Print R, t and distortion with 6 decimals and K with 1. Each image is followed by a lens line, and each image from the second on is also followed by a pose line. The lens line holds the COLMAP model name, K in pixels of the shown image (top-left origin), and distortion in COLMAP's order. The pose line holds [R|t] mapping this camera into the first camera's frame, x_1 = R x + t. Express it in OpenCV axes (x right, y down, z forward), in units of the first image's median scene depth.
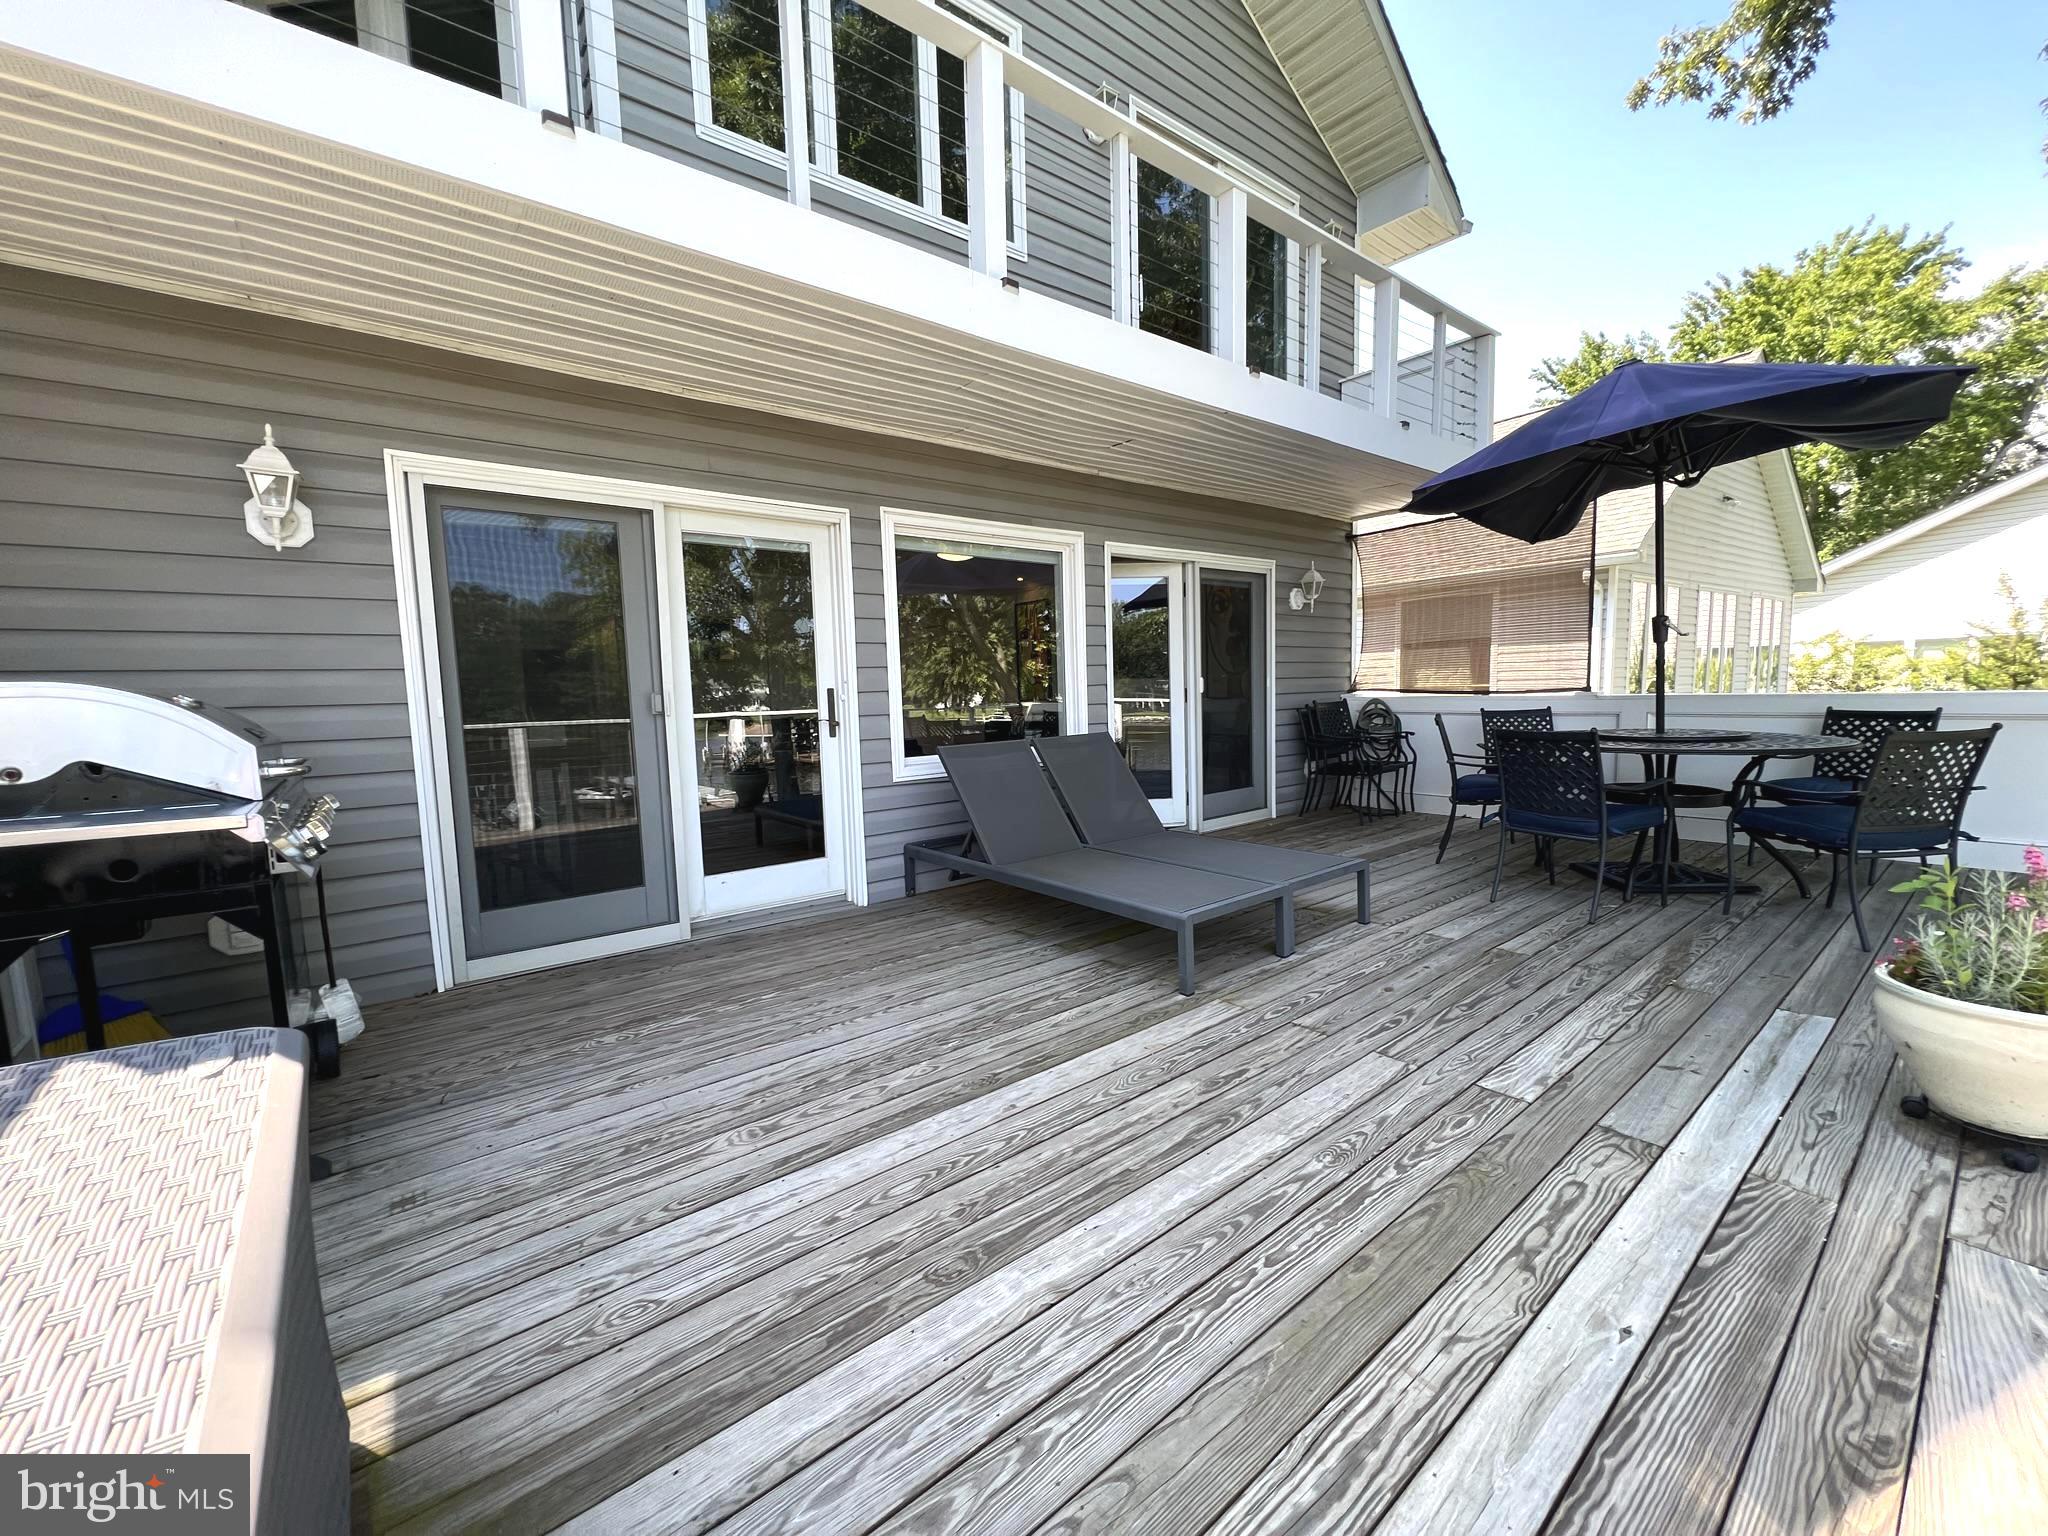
lens RADIAL K [[818.5, 0, 1029.6], [0, 818.5, 771.8], [0, 0, 1]] dist [-0.001544, 0.000149]
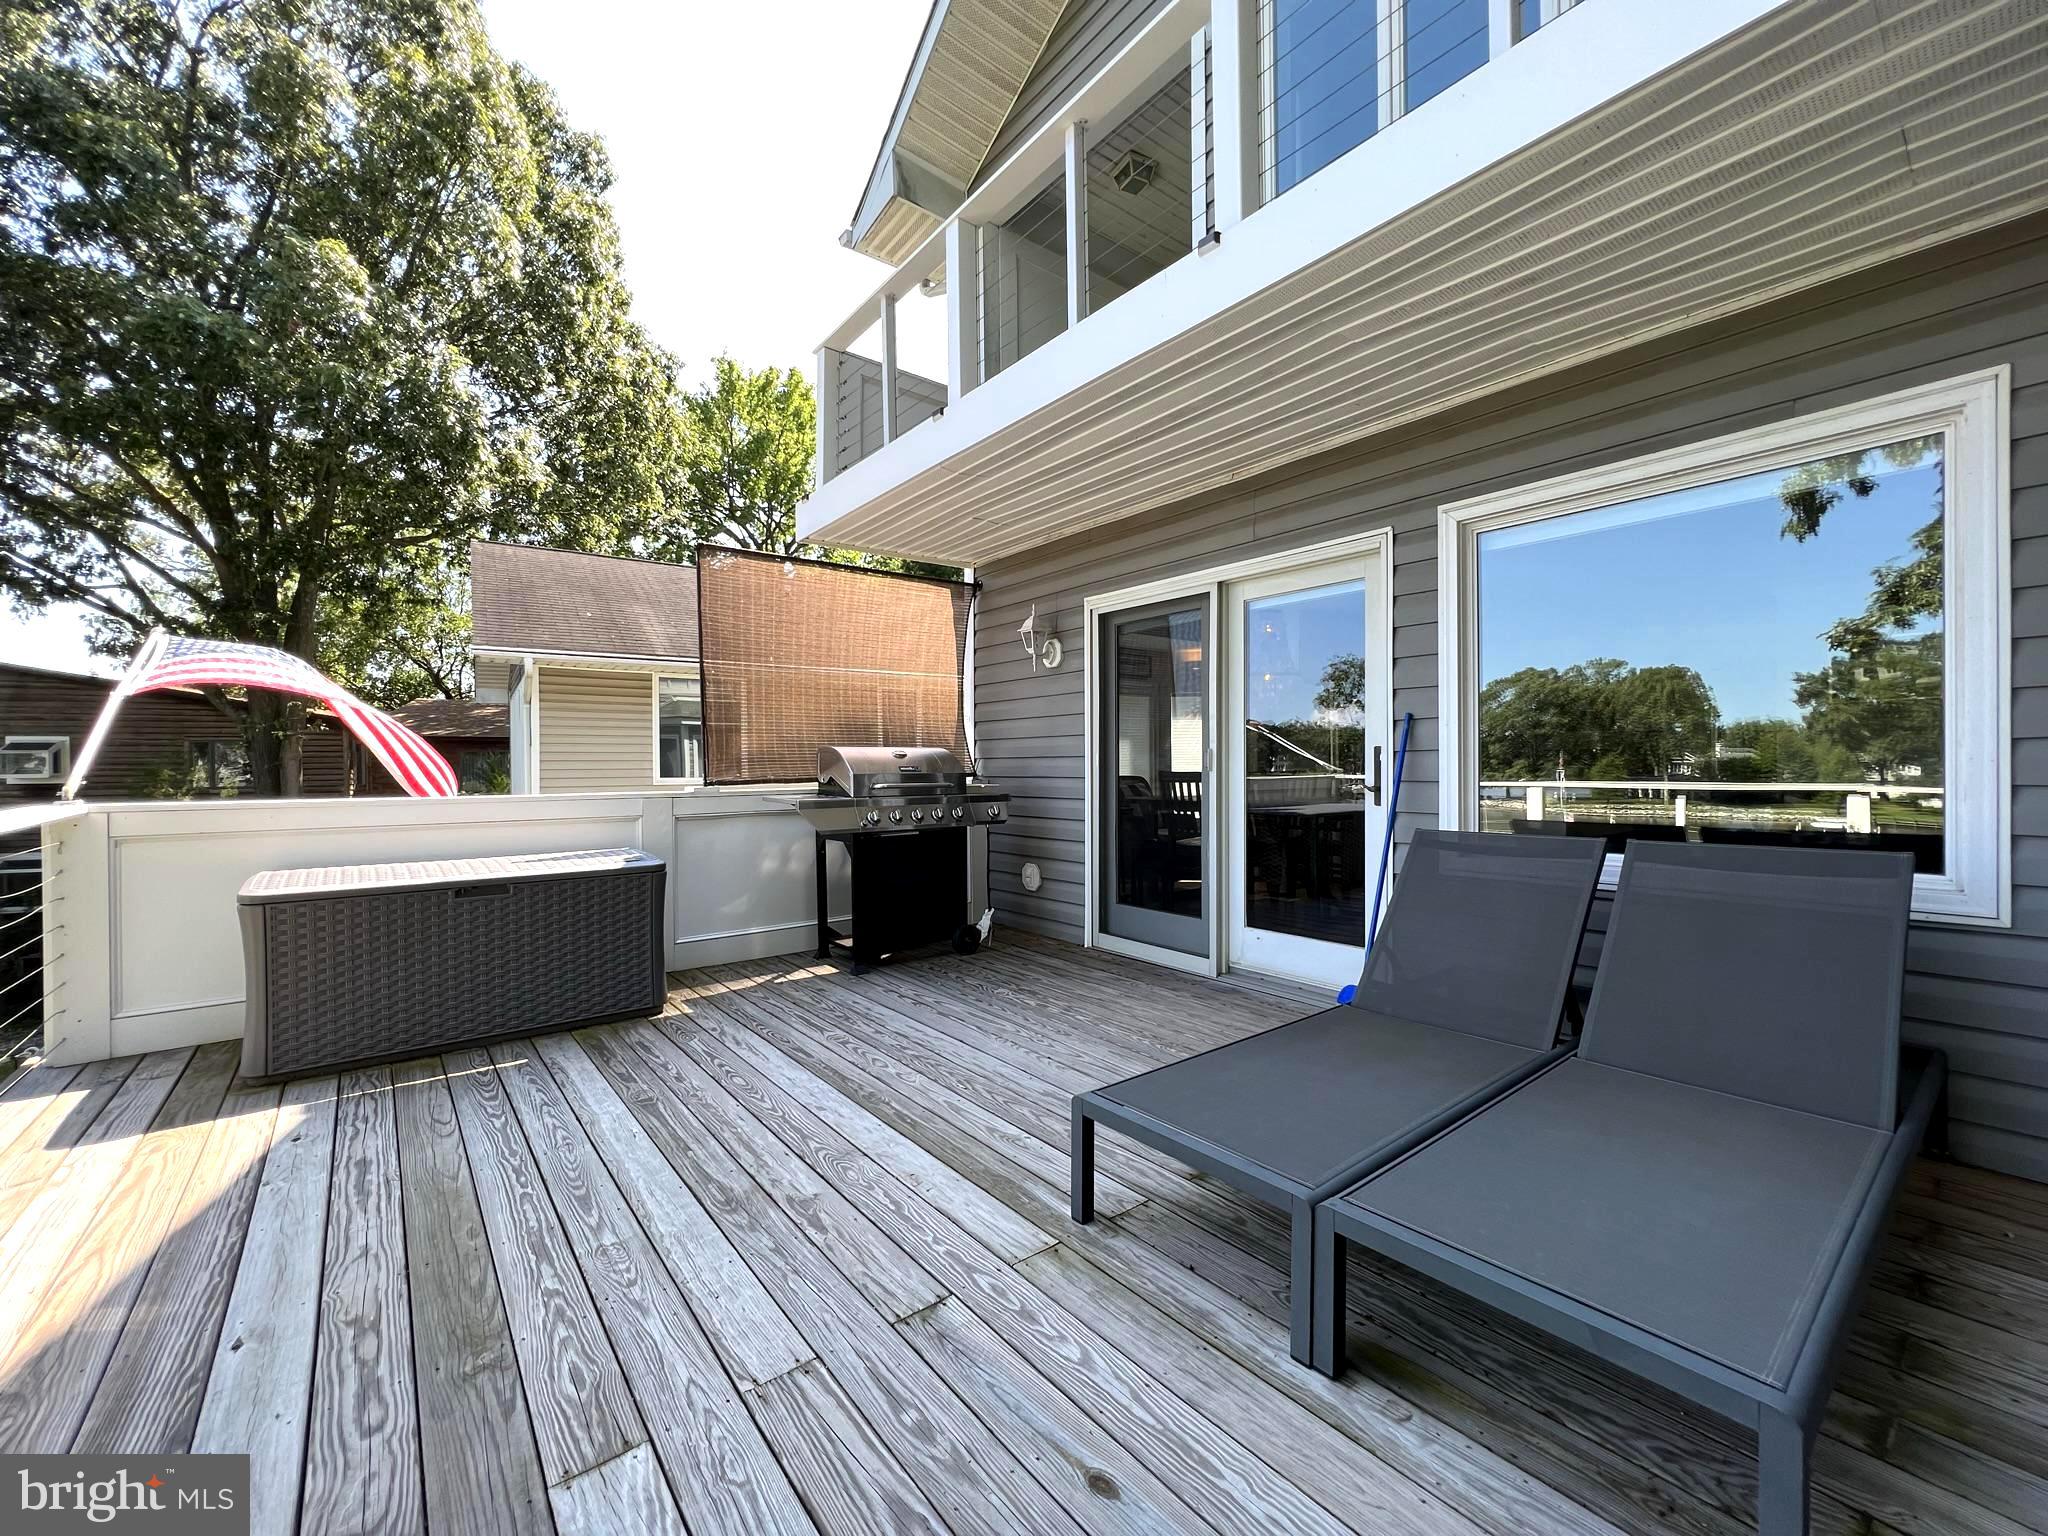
lens RADIAL K [[818.5, 0, 1019.2], [0, 818.5, 766.8], [0, 0, 1]] dist [-0.001544, 0.000149]
pose [[-0.011946, 0.026858, -0.999568, 1.002051], [-0.094296, 0.995154, 0.027866, -0.118972], [0.995473, 0.094588, -0.009355, 1.108426]]
